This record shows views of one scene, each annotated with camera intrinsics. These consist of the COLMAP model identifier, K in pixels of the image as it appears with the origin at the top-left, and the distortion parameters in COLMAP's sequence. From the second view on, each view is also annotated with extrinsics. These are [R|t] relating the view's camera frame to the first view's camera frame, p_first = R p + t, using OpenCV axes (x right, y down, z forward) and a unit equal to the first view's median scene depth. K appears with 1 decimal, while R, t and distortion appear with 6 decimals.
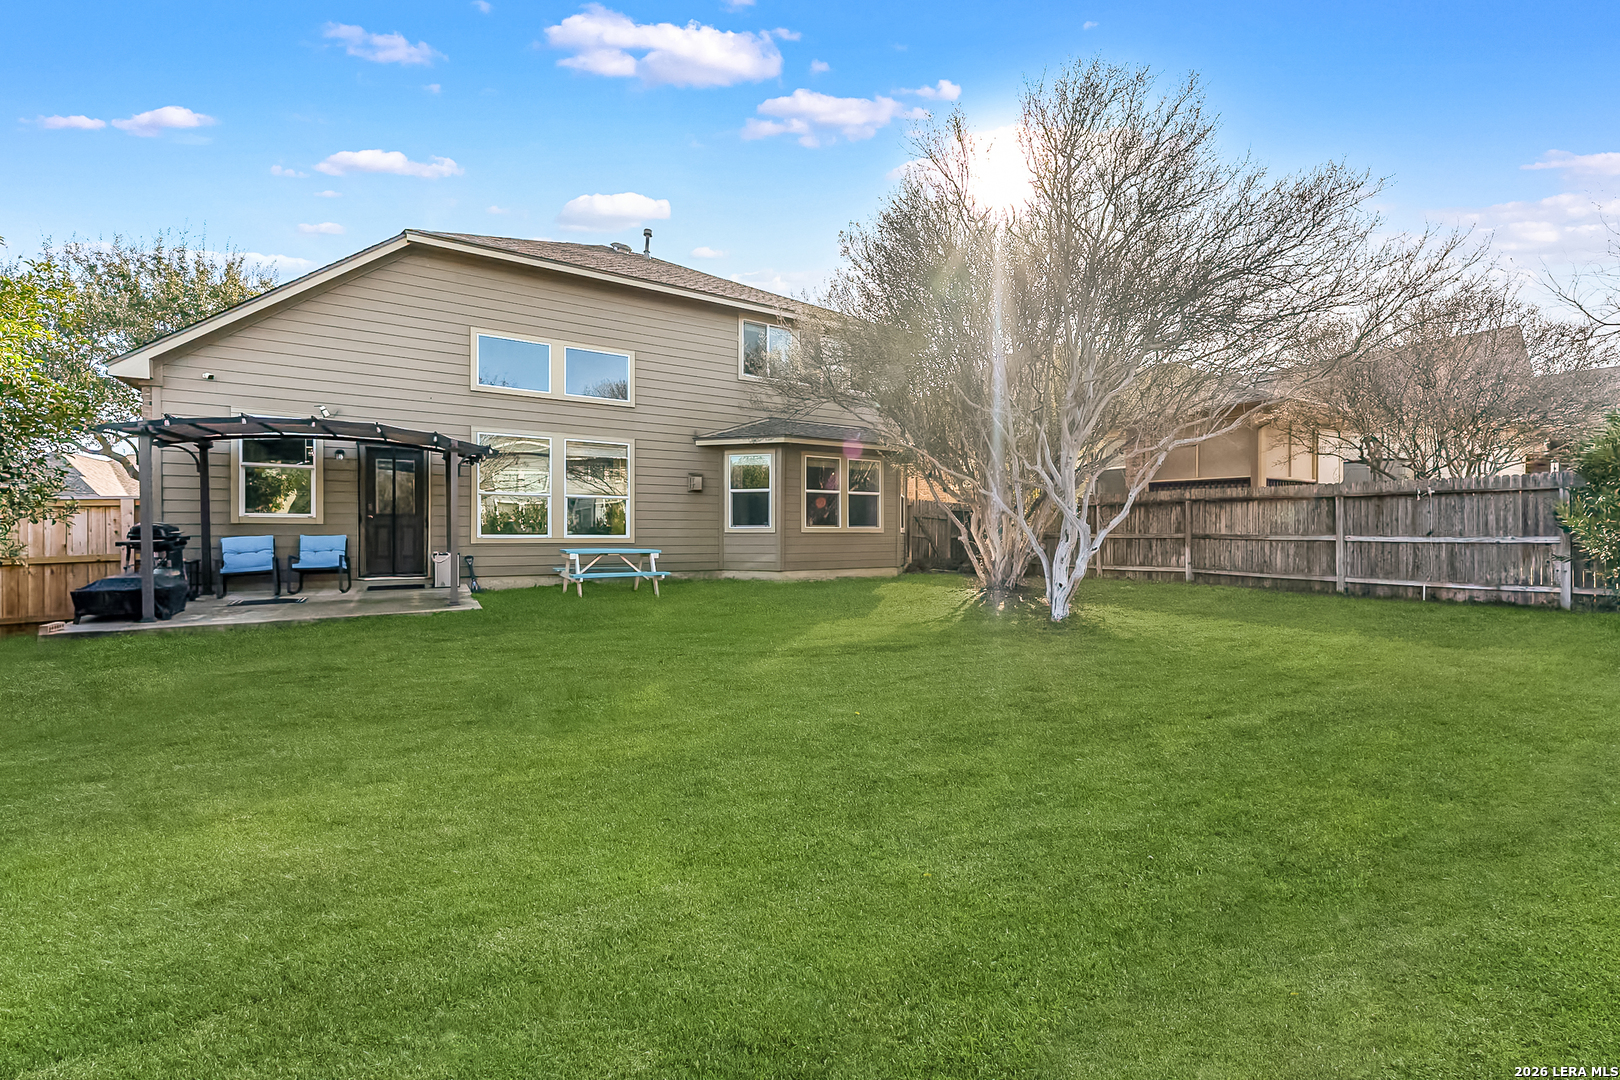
lens RADIAL K [[665.8, 0, 816.4], [0, 665.8, 533.0], [0, 0, 1]] dist [0.004024, -0.000008]
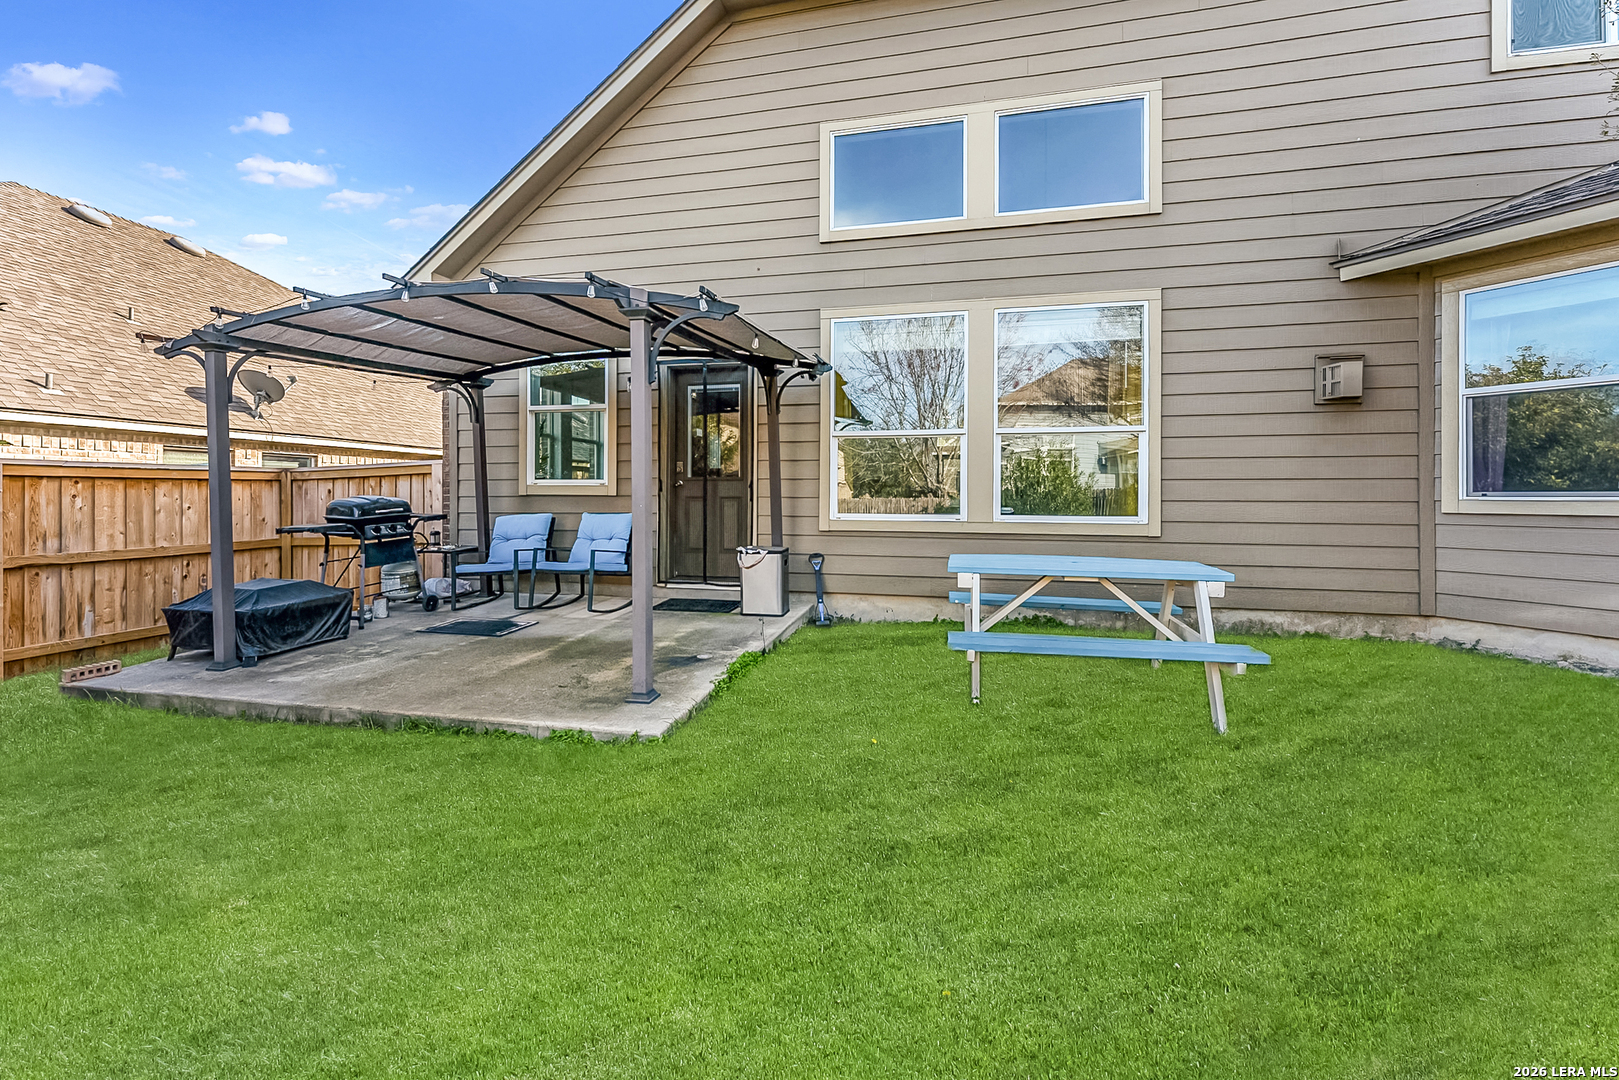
lens RADIAL K [[665.4, 0, 806.0], [0, 665.4, 496.0], [0, 0, 1]] dist [0.004024, -0.000008]
pose [[0.702129, 0.001000, -0.712049, -0.141191], [0.000521, 0.999998, 0.001919, -0.012162], [0.712050, -0.001718, 0.702127, 0.592147]]
